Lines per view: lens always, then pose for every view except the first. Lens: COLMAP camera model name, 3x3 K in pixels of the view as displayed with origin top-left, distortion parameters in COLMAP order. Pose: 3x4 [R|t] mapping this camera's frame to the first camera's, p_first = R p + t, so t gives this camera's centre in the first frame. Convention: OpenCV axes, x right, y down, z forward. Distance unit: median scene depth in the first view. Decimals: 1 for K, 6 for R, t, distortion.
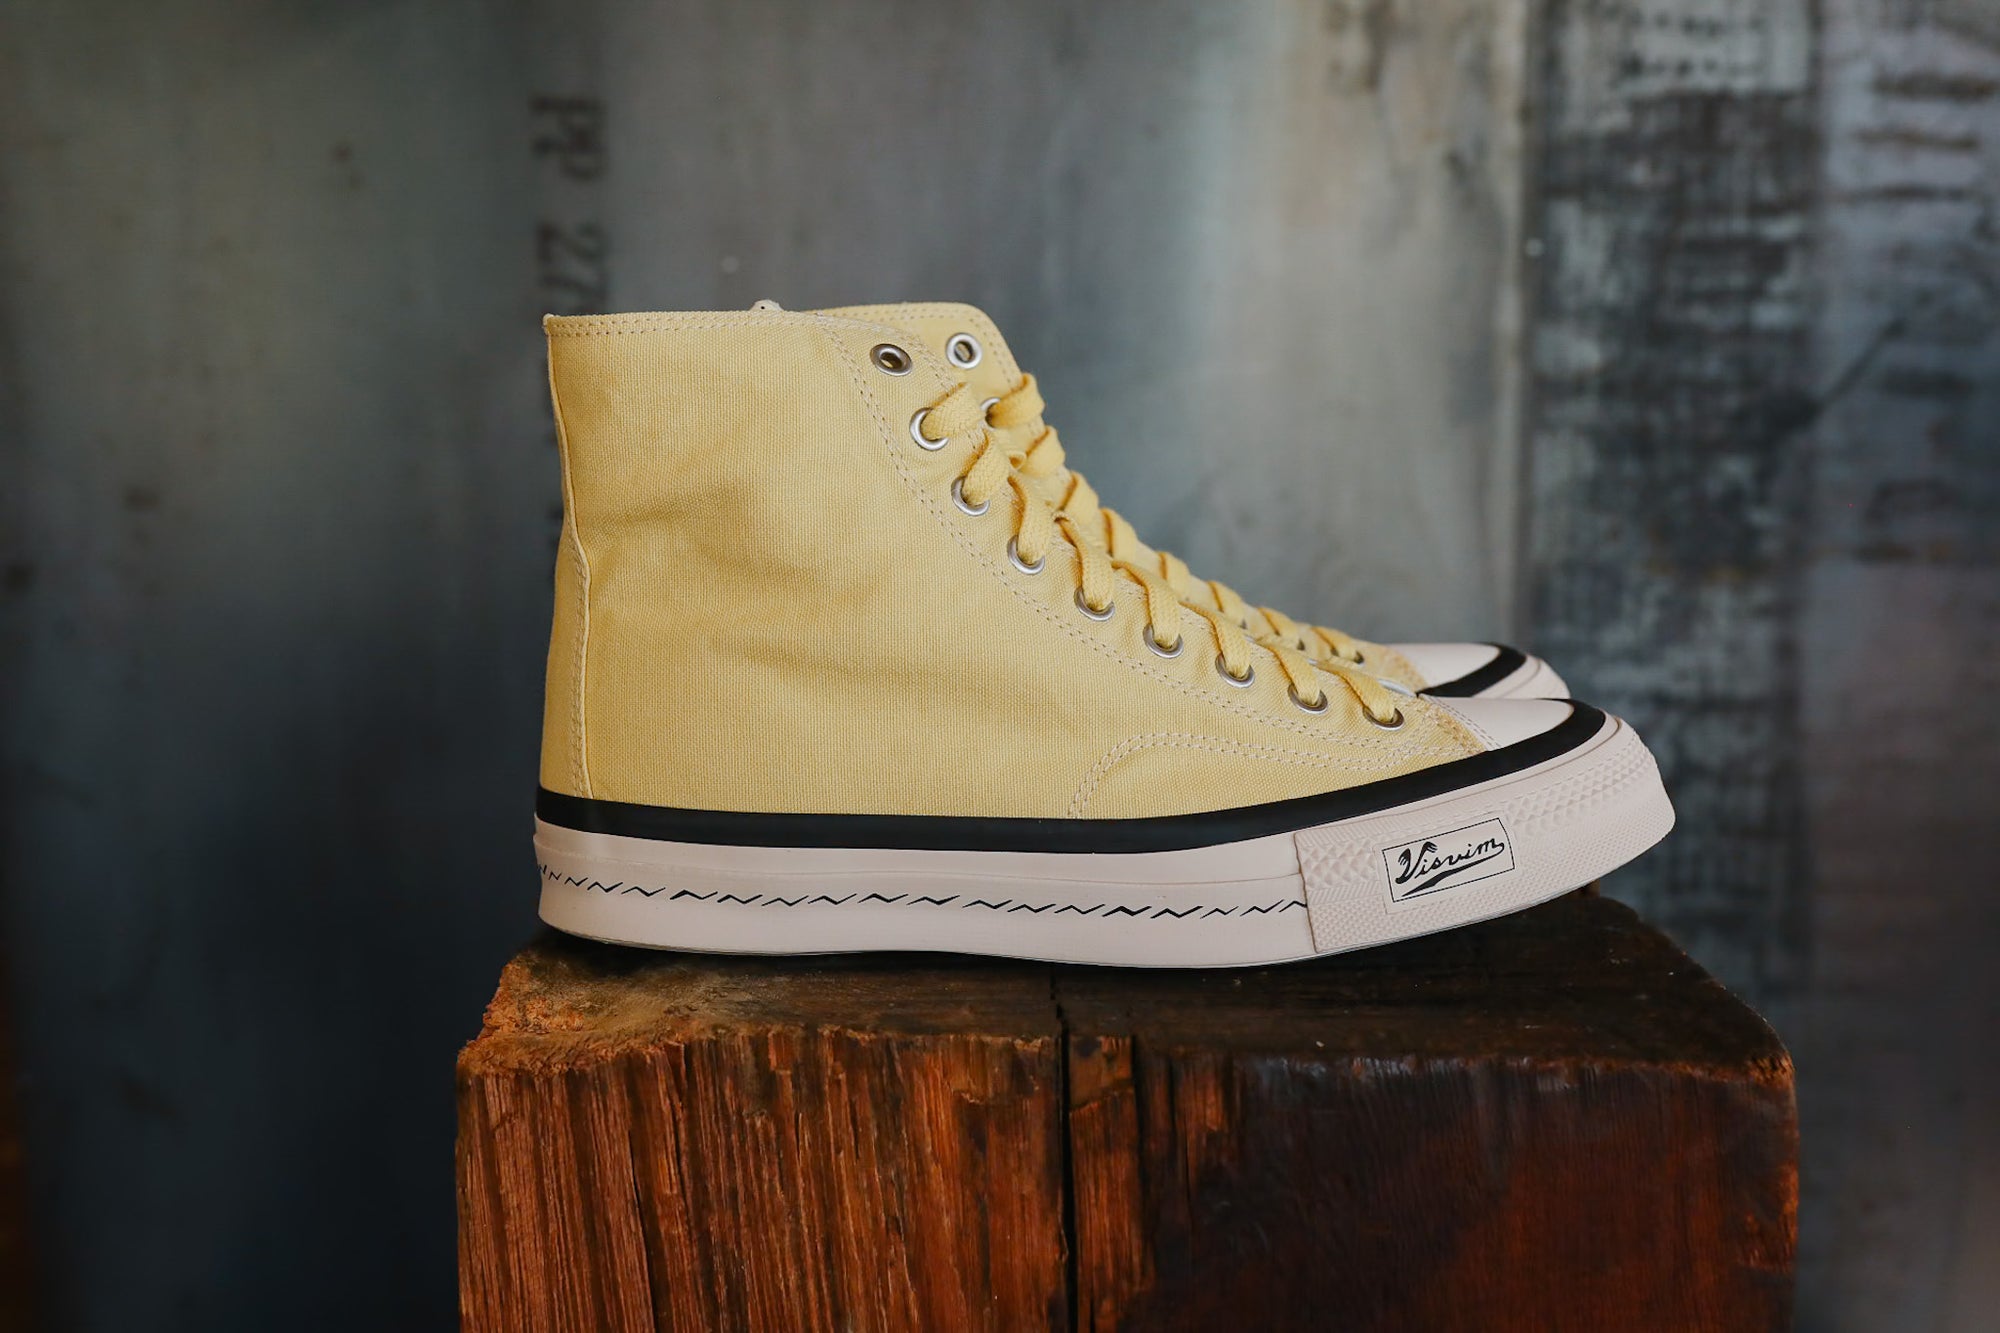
lens RADIAL K [[1995.2, 0, 1000.0], [0, 1995.2, 666.5], [0, 0, 1]] dist [-0.062896, 0.085382]
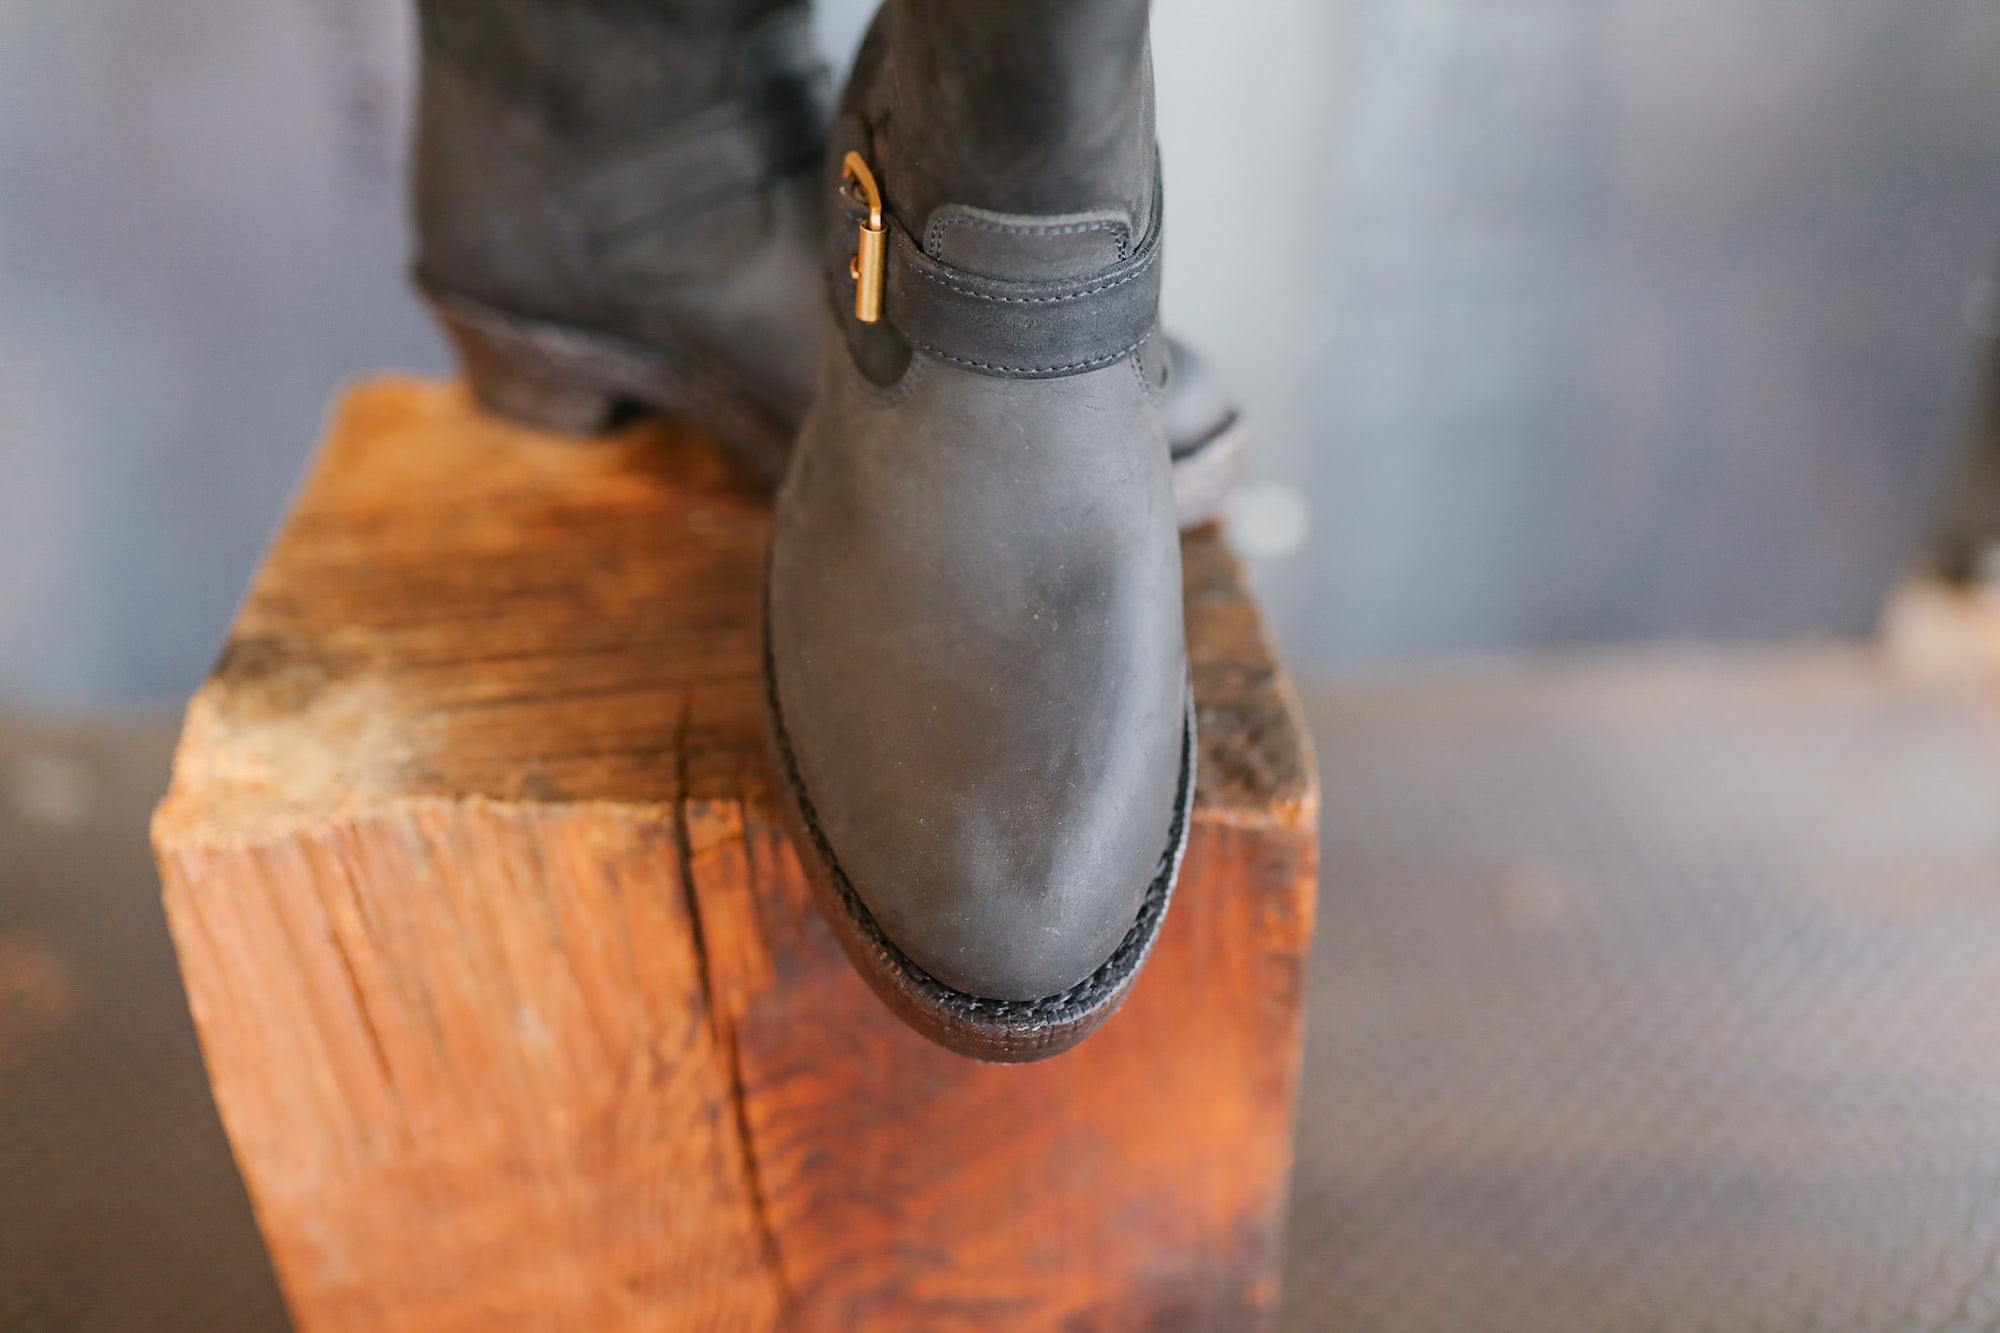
lens RADIAL K [[2004.1, 0, 1000.0], [0, 2004.1, 666.5], [0, 0, 1]] dist [-0.060051, 0.051102]
pose [[0.998438, -0.035041, 0.043516, 0.167471], [0.012090, 0.895929, 0.444033, -0.390658], [-0.054546, -0.442814, 0.894953, -0.004298]]
